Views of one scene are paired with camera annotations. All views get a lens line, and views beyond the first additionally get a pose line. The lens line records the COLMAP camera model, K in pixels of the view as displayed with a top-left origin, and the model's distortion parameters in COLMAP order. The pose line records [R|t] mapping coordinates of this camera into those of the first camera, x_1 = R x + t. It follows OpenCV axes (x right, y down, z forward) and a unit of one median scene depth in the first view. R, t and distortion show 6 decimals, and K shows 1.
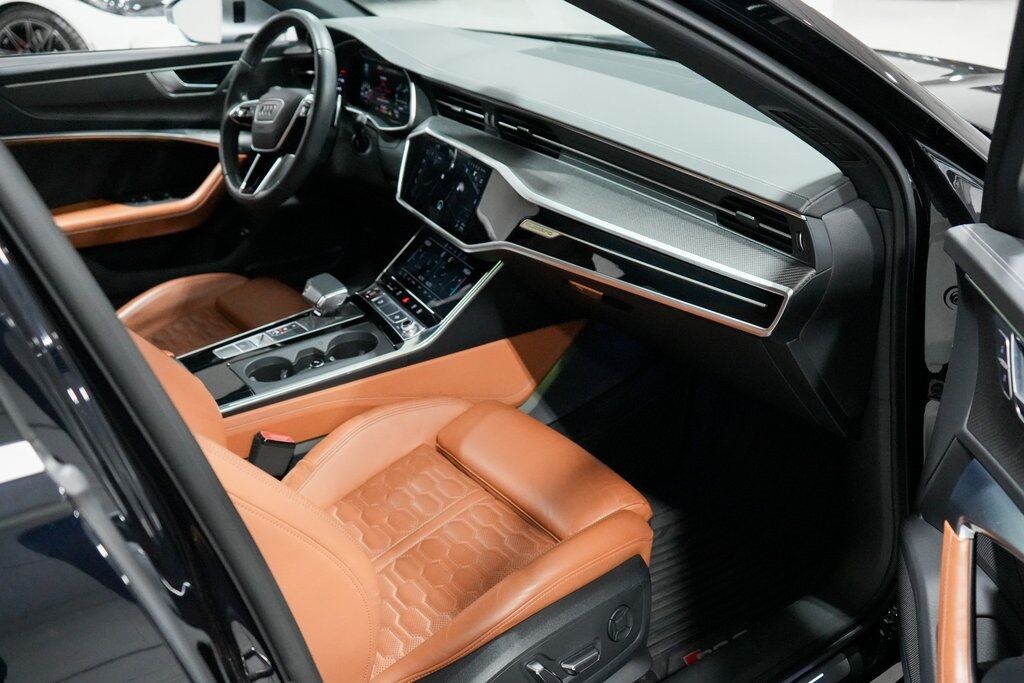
lens RADIAL K [[961.4, 0, 511.5], [0, 961.4, 342.2], [0, 0, 1]] dist [0.007480, 0.000000]
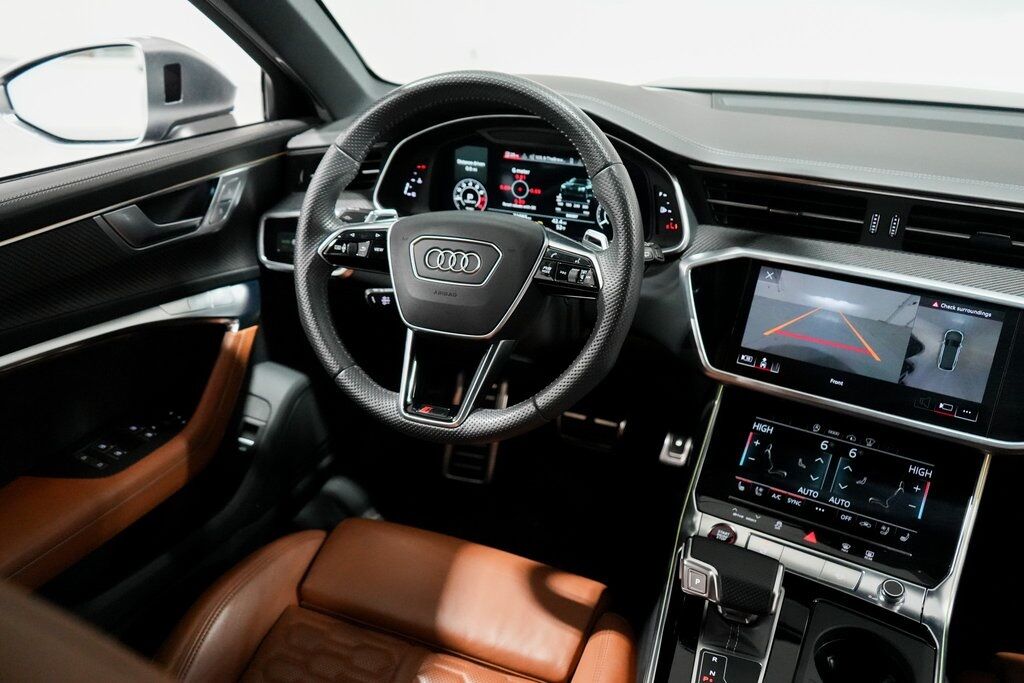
lens RADIAL K [[851.4, 0, 509.9], [0, 851.4, 342.9], [0, 0, 1]] dist [-0.005896, -0.002664]
pose [[0.852735, -0.212097, 0.477345, -0.430722], [0.209797, 0.975971, 0.058866, -0.201505], [-0.478360, 0.049949, 0.876742, 0.529316]]
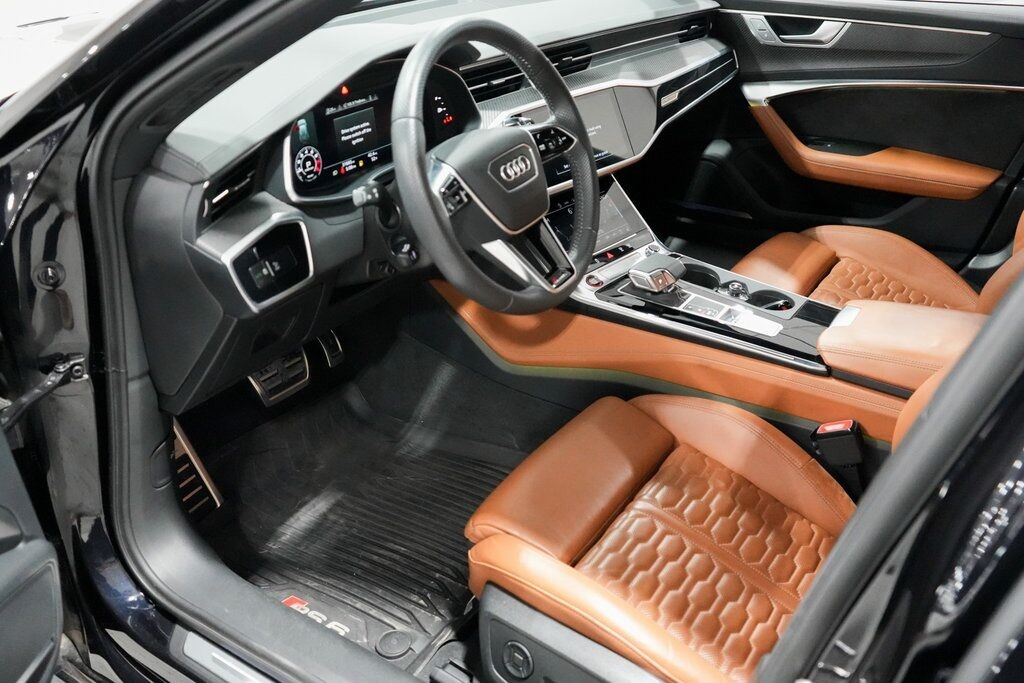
lens RADIAL K [[937.8, 0, 510.6], [0, 937.8, 337.0], [0, 0, 1]] dist [-0.013653, 0.000000]
pose [[-0.335375, -0.439849, 0.833101, -0.790668], [0.404474, 0.731437, 0.549000, -0.479765], [-0.850837, 0.521088, -0.067399, 1.030333]]
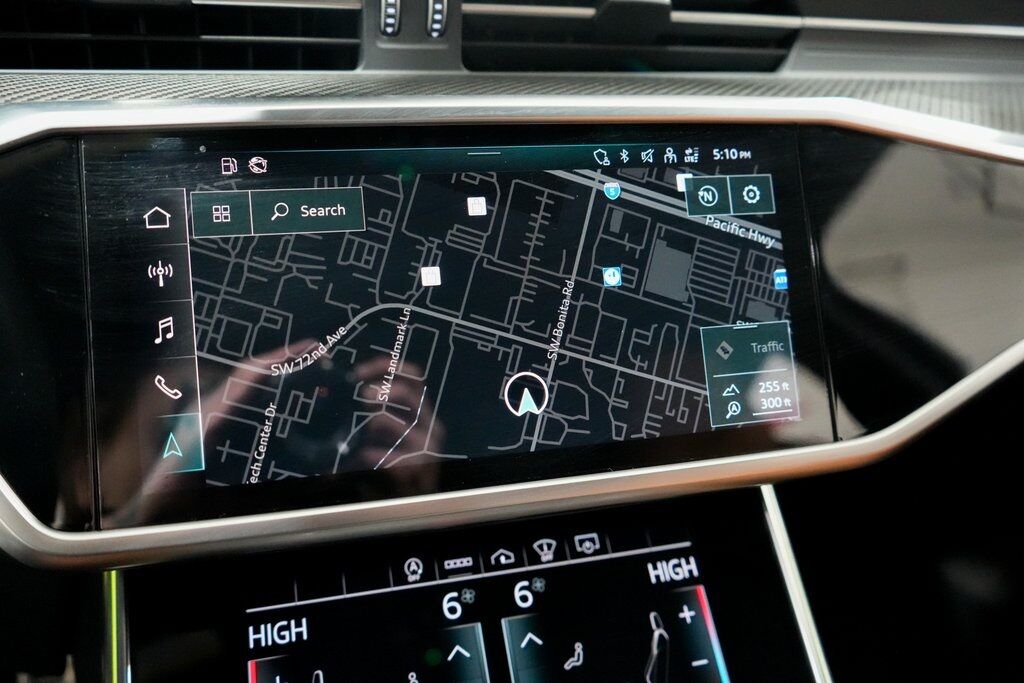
lens RADIAL K [[825.0, 0, 514.7], [0, 825.0, 348.4], [0, 0, 1]] dist [-0.006945, 0.010214]
pose [[0.217127, -0.356122, 0.908864, -0.196461], [0.399270, 0.882028, 0.250222, -0.164808], [-0.890752, 0.308552, 0.333701, 0.782832]]
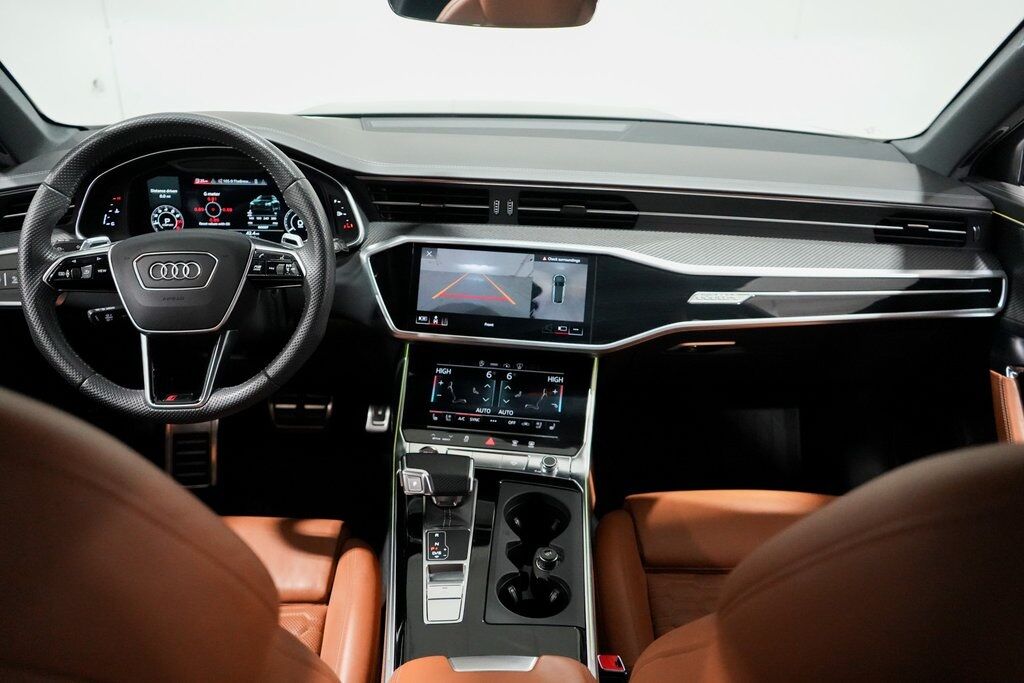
lens RADIAL K [[851.4, 0, 516.8], [0, 851.4, 344.0], [0, 0, 1]] dist [-0.005896, -0.002664]
pose [[0.569316, -0.318123, 0.758075, -0.530912], [0.328745, 0.933260, 0.144751, -0.187487], [-0.753530, 0.166804, 0.635901, 0.439416]]
